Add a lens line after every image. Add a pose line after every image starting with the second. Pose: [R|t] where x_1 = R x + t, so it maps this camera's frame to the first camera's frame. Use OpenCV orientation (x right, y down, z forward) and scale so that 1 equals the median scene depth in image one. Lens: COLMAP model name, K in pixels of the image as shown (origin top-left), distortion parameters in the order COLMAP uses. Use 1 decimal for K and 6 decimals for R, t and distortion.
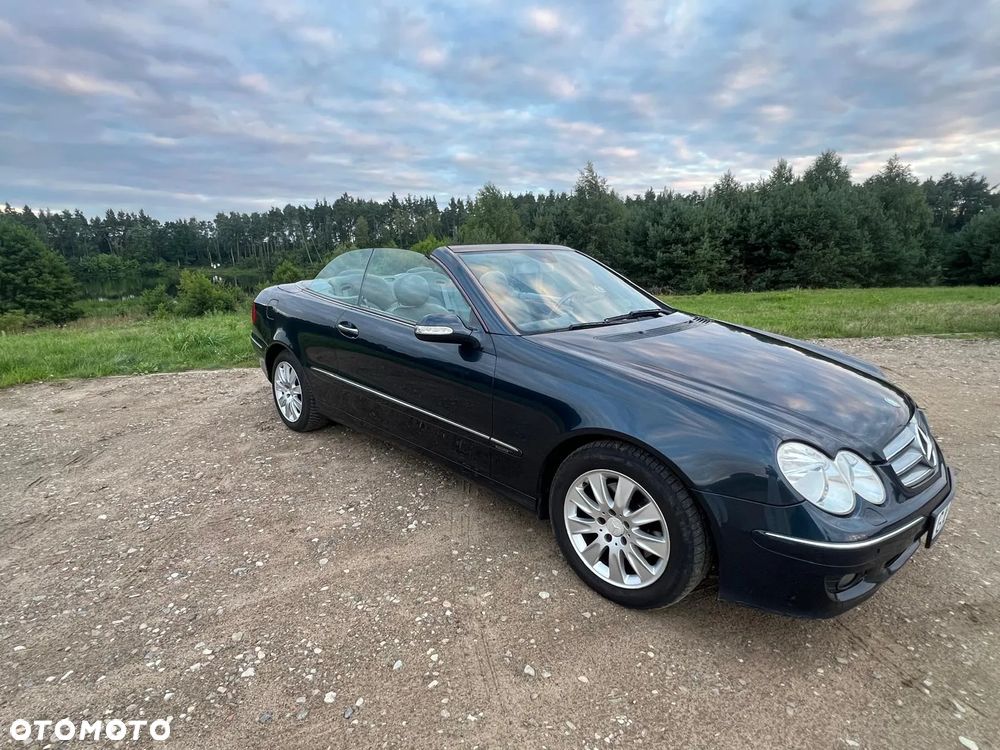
lens RADIAL K [[514.4, 0, 501.0], [0, 514.4, 377.4], [0, 0, 1]] dist [-0.003487, 0.000909]
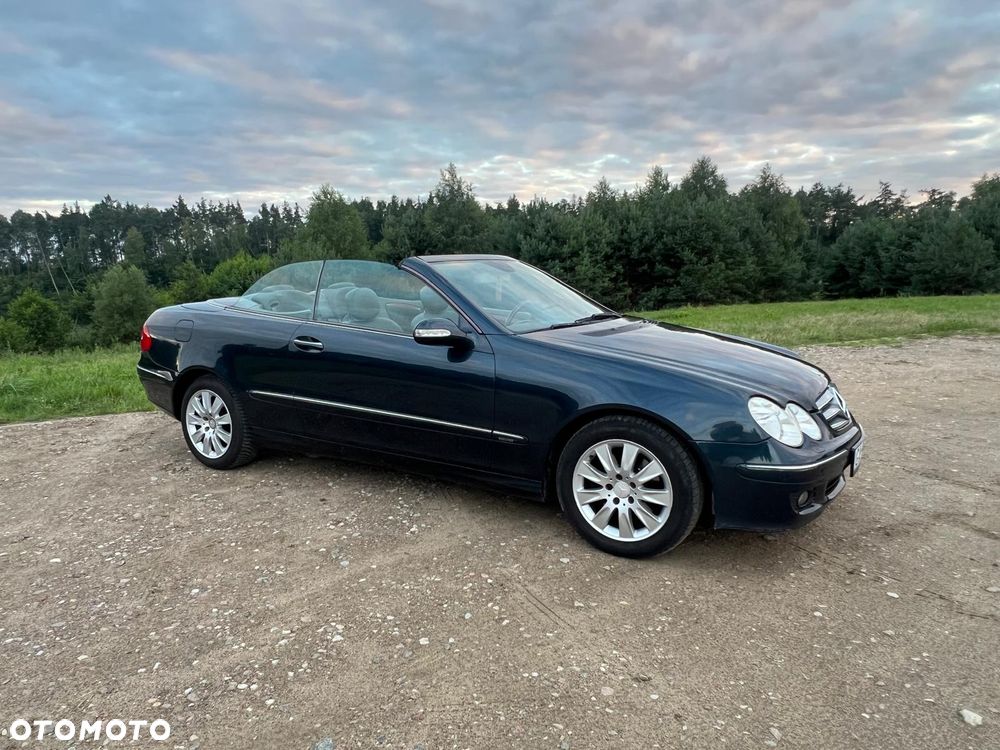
lens RADIAL K [[657.5, 0, 490.1], [0, 657.5, 372.0], [0, 0, 1]] dist [-0.002006, -0.000552]
pose [[0.972403, -0.048228, 0.228267, -0.290661], [0.067983, 0.994515, -0.079483, 0.089893], [-0.223182, 0.092808, 0.970349, -0.297925]]
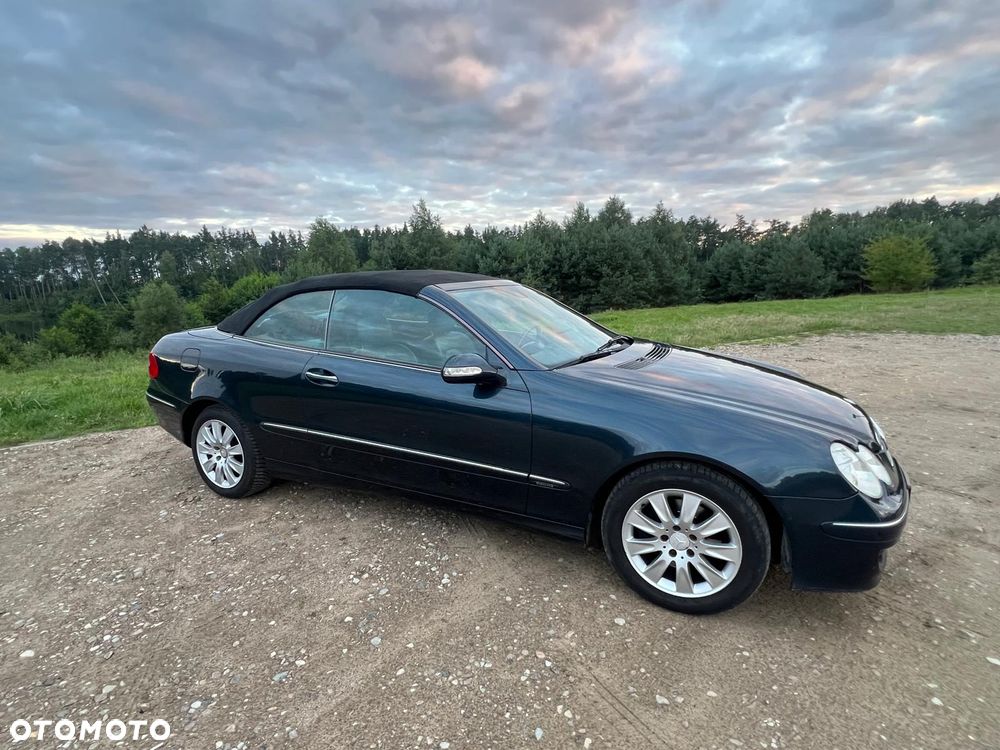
lens RADIAL K [[494.7, 0, 494.7], [0, 494.7, 365.3], [0, 0, 1]] dist [-0.002394, 0.000912]
pose [[0.948694, -0.074909, 0.307195, -0.319013], [0.097560, 0.993477, -0.059033, -0.038990], [-0.300769, 0.085974, 0.949814, 0.071551]]
